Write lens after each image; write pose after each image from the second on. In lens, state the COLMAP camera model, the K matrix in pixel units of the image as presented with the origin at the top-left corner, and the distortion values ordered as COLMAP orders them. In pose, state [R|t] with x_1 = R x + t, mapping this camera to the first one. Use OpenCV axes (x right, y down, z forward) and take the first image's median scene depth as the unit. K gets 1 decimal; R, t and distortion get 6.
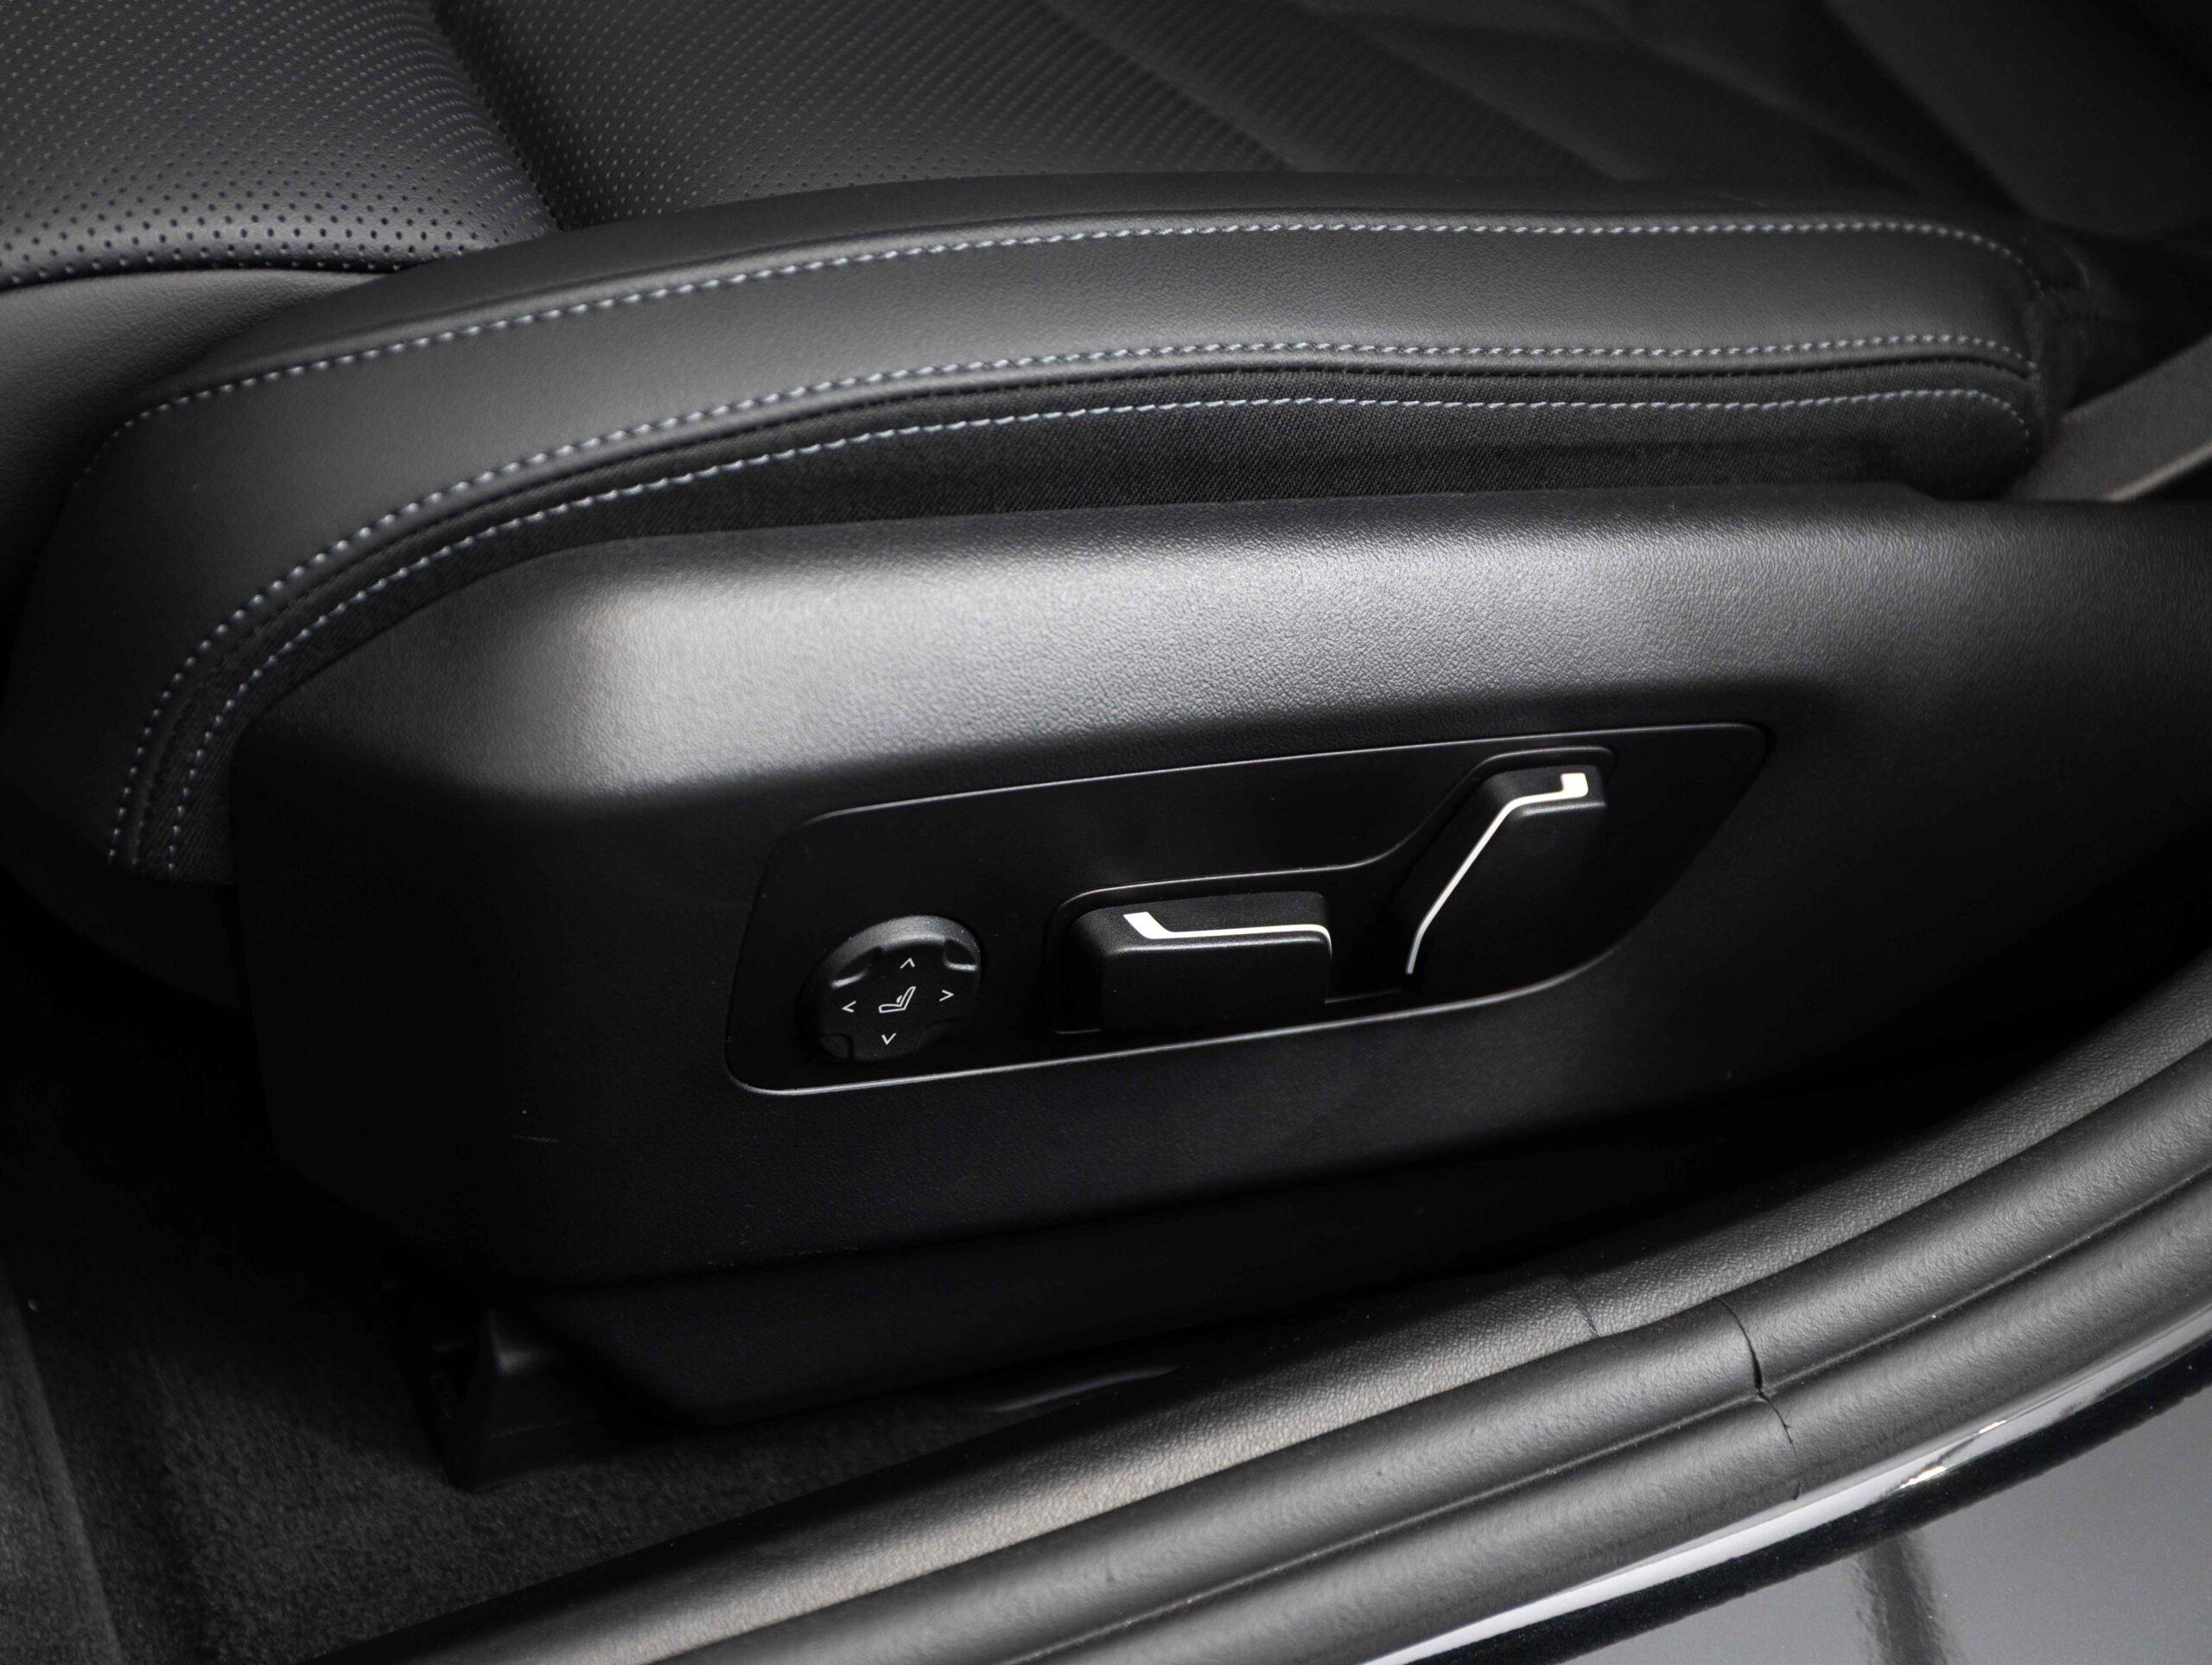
lens RADIAL K [[4399.4, 0, 1106.0], [0, 4399.4, 832.5], [0, 0, 1]] dist [-0.035751, -0.158734]
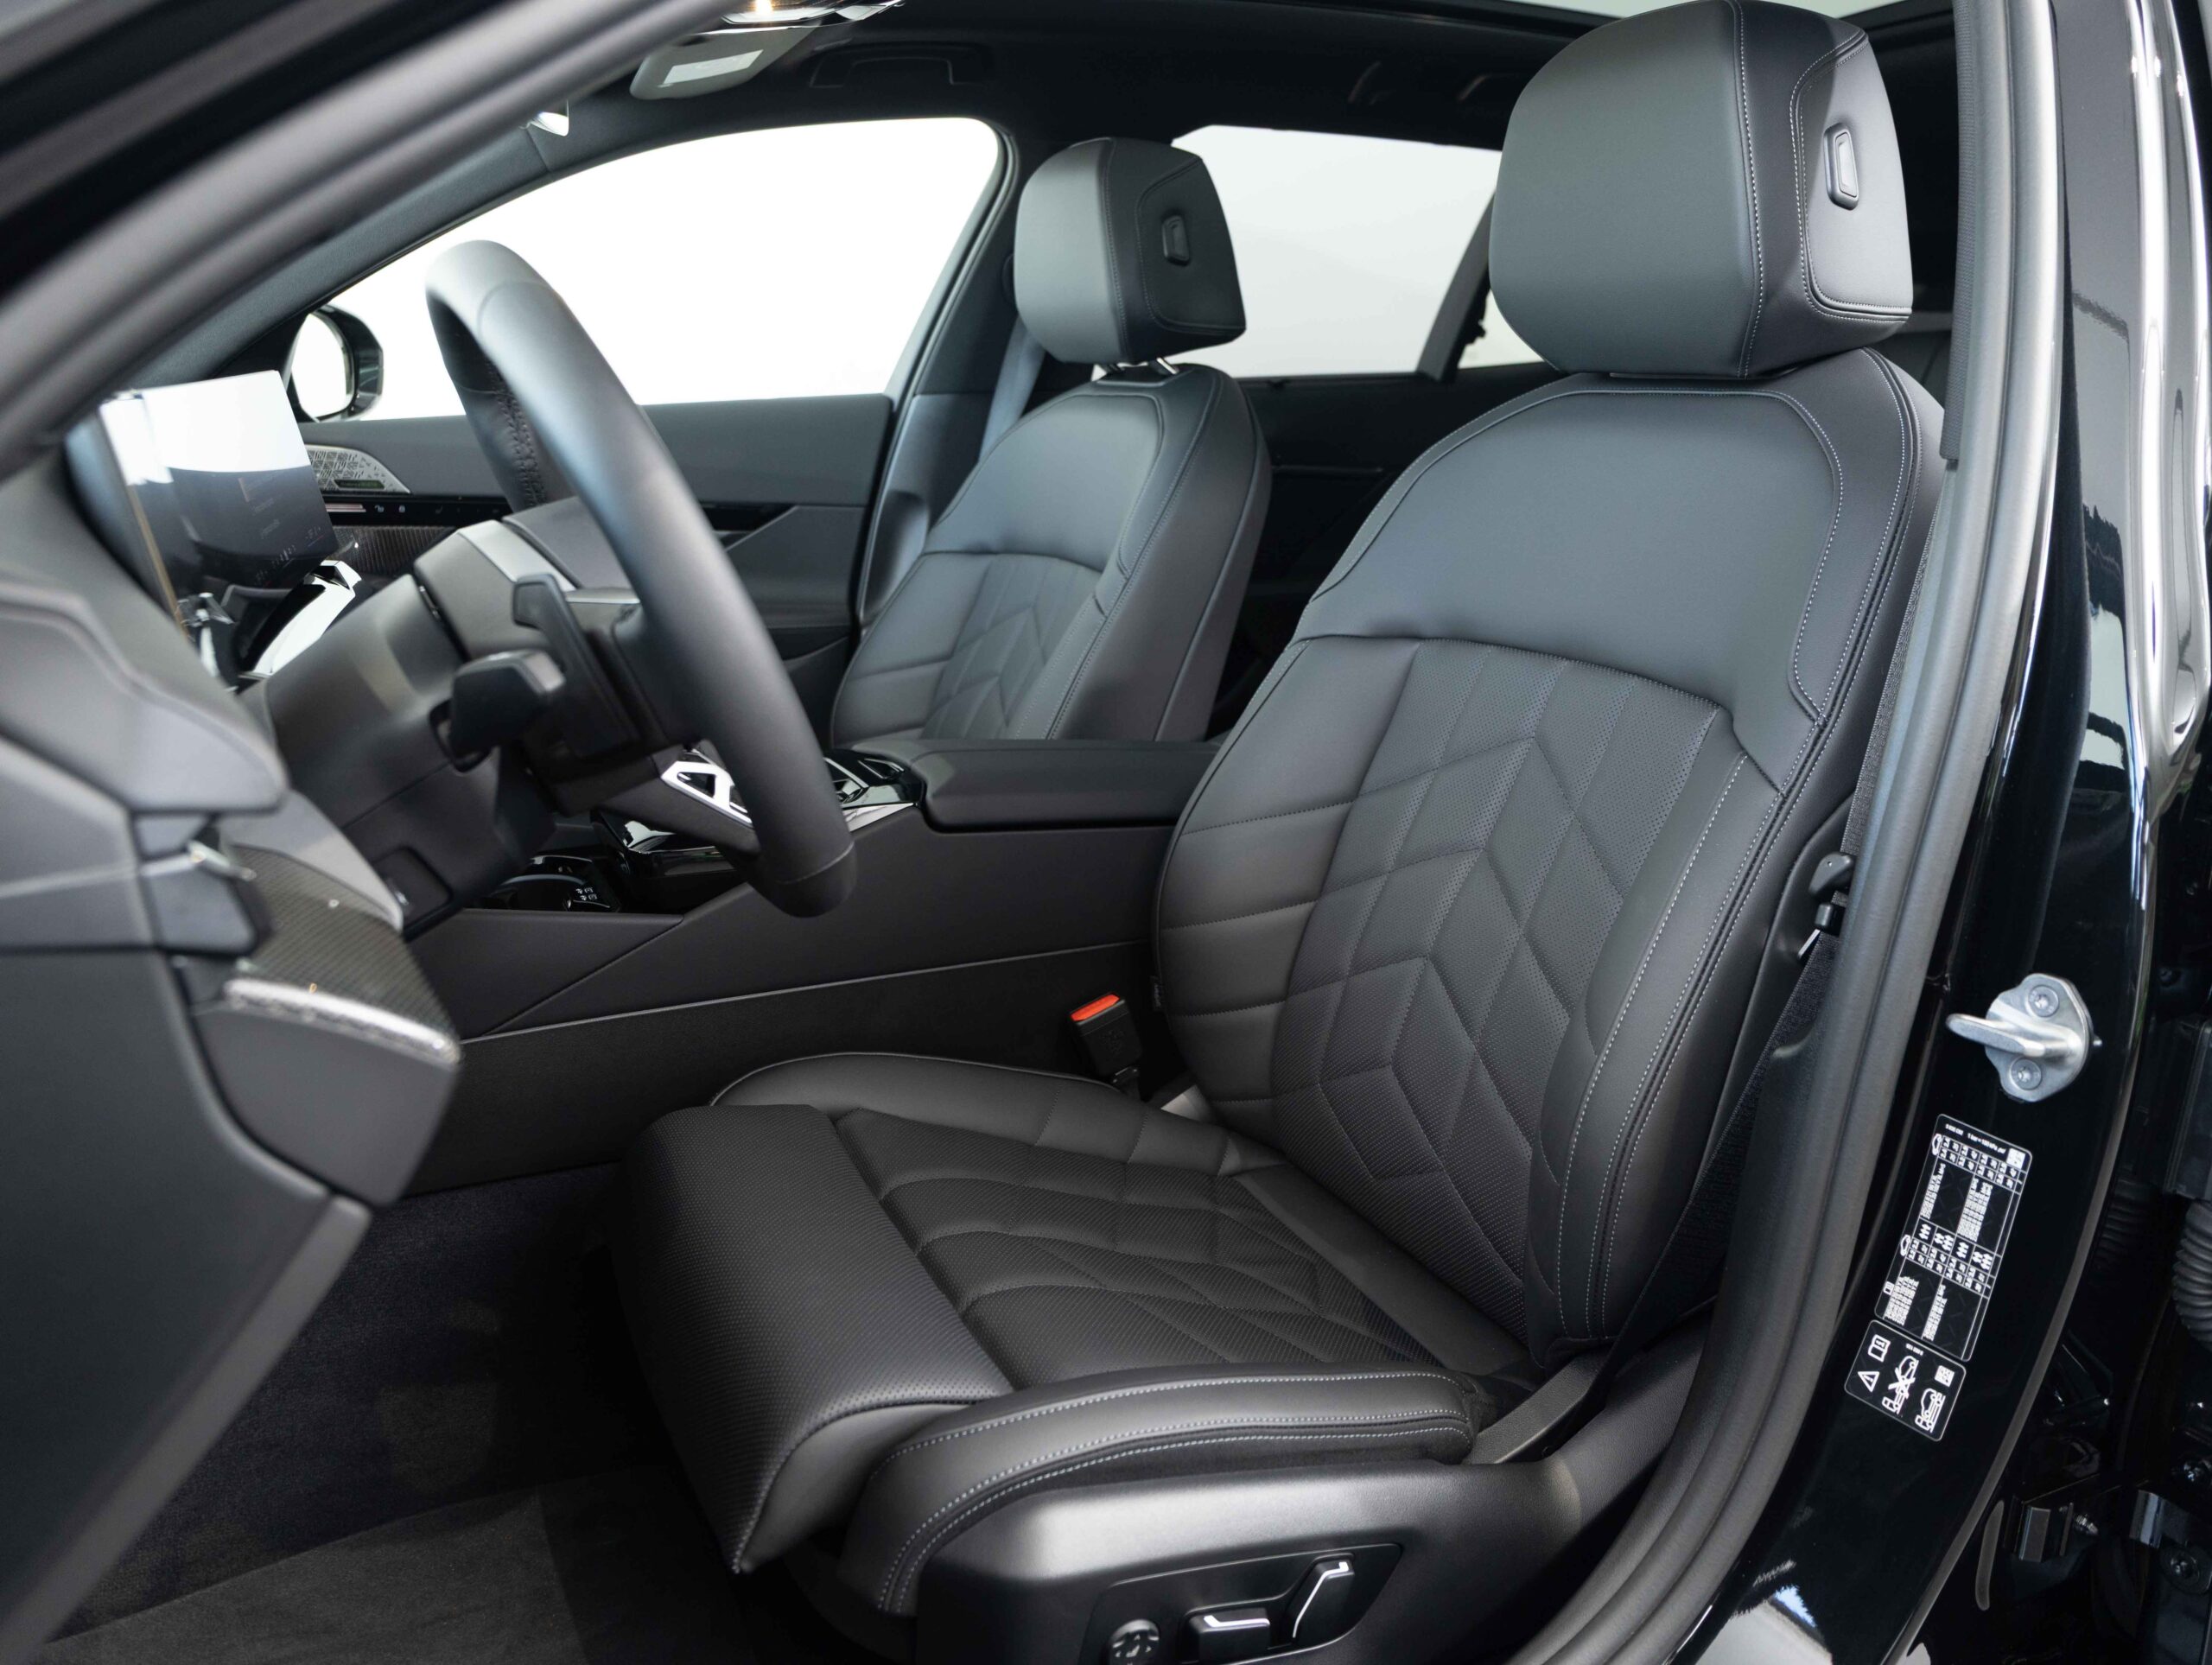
lens RADIAL K [[1646.7, 0, 1106.0], [0, 1646.7, 832.5], [0, 0, 1]] dist [-0.008143, -0.005963]
pose [[0.997784, -0.006947, 0.066180, -0.136808], [0.035218, 0.898961, -0.436610, 0.024371], [-0.056460, 0.437973, 0.897213, -0.258972]]
